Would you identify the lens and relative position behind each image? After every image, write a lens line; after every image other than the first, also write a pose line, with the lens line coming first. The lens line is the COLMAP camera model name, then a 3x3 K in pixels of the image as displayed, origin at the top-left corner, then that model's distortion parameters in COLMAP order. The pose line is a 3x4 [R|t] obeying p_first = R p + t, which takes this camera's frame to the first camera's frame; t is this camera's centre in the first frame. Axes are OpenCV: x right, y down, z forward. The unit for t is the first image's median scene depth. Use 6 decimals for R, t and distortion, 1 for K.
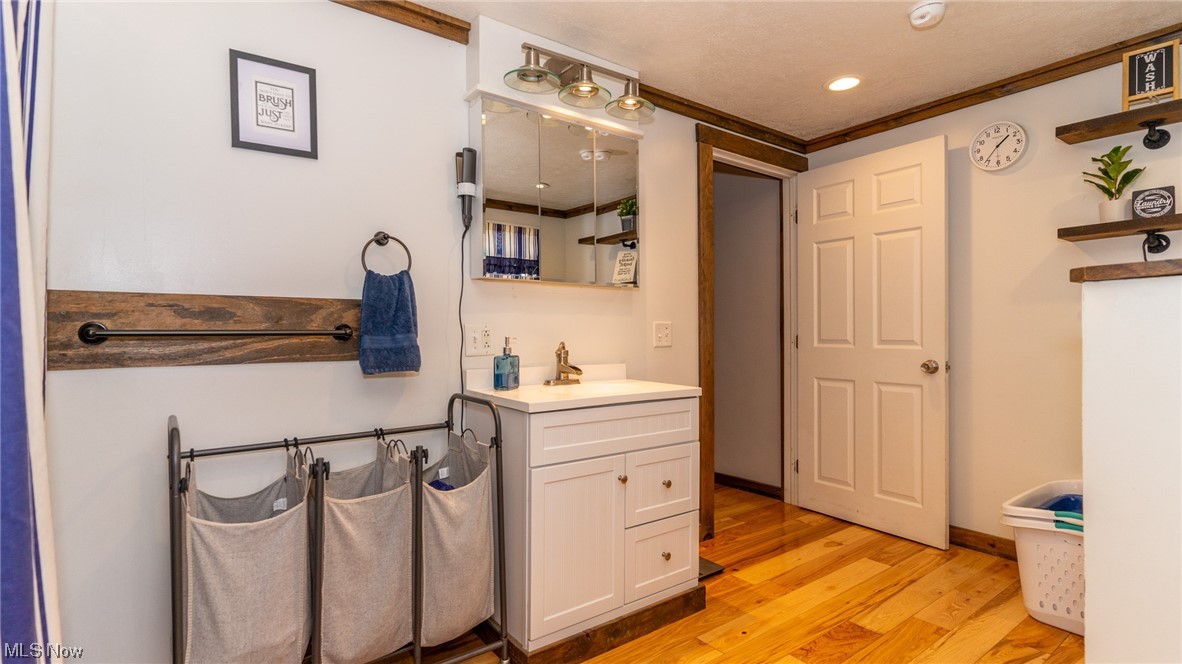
lens RADIAL K [[559.7, 0, 589.9], [0, 559.7, 335.0], [0, 0, 1]] dist [-0.002425, -0.000407]
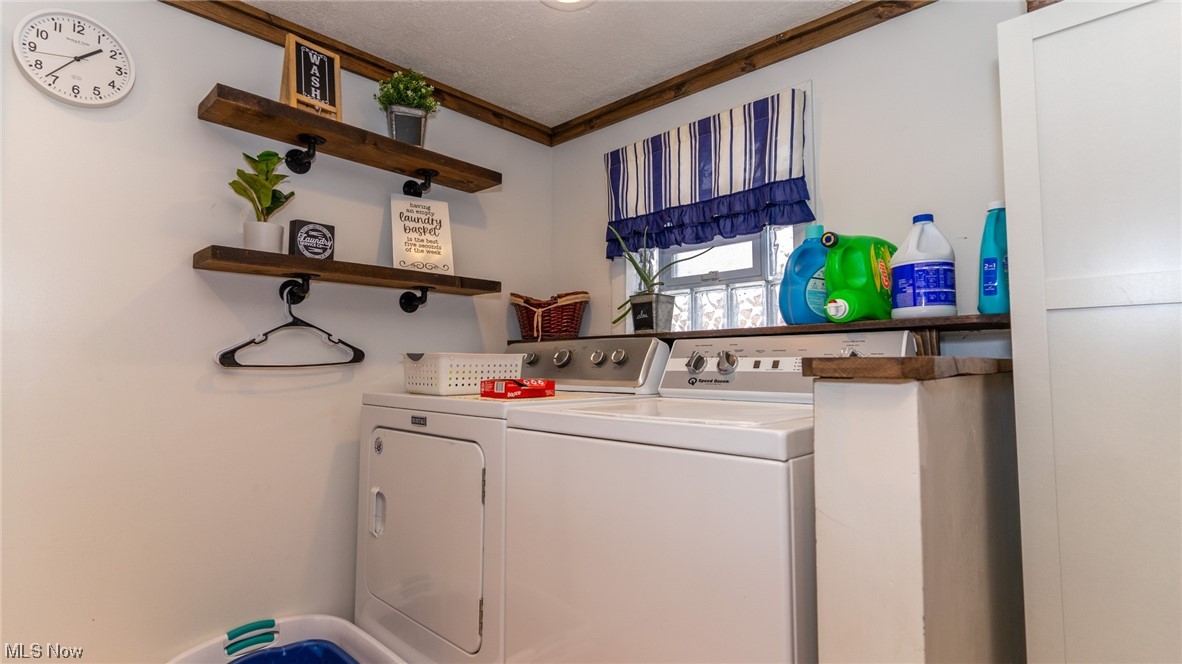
lens RADIAL K [[559.7, 0, 590.0], [0, 559.7, 334.1], [0, 0, 1]] dist [-0.002425, -0.000407]
pose [[-0.169967, 0.057519, 0.983770, 0.179232], [0.000161, 0.998297, -0.058341, -0.060012], [-0.985450, -0.009757, -0.169686, 0.740042]]
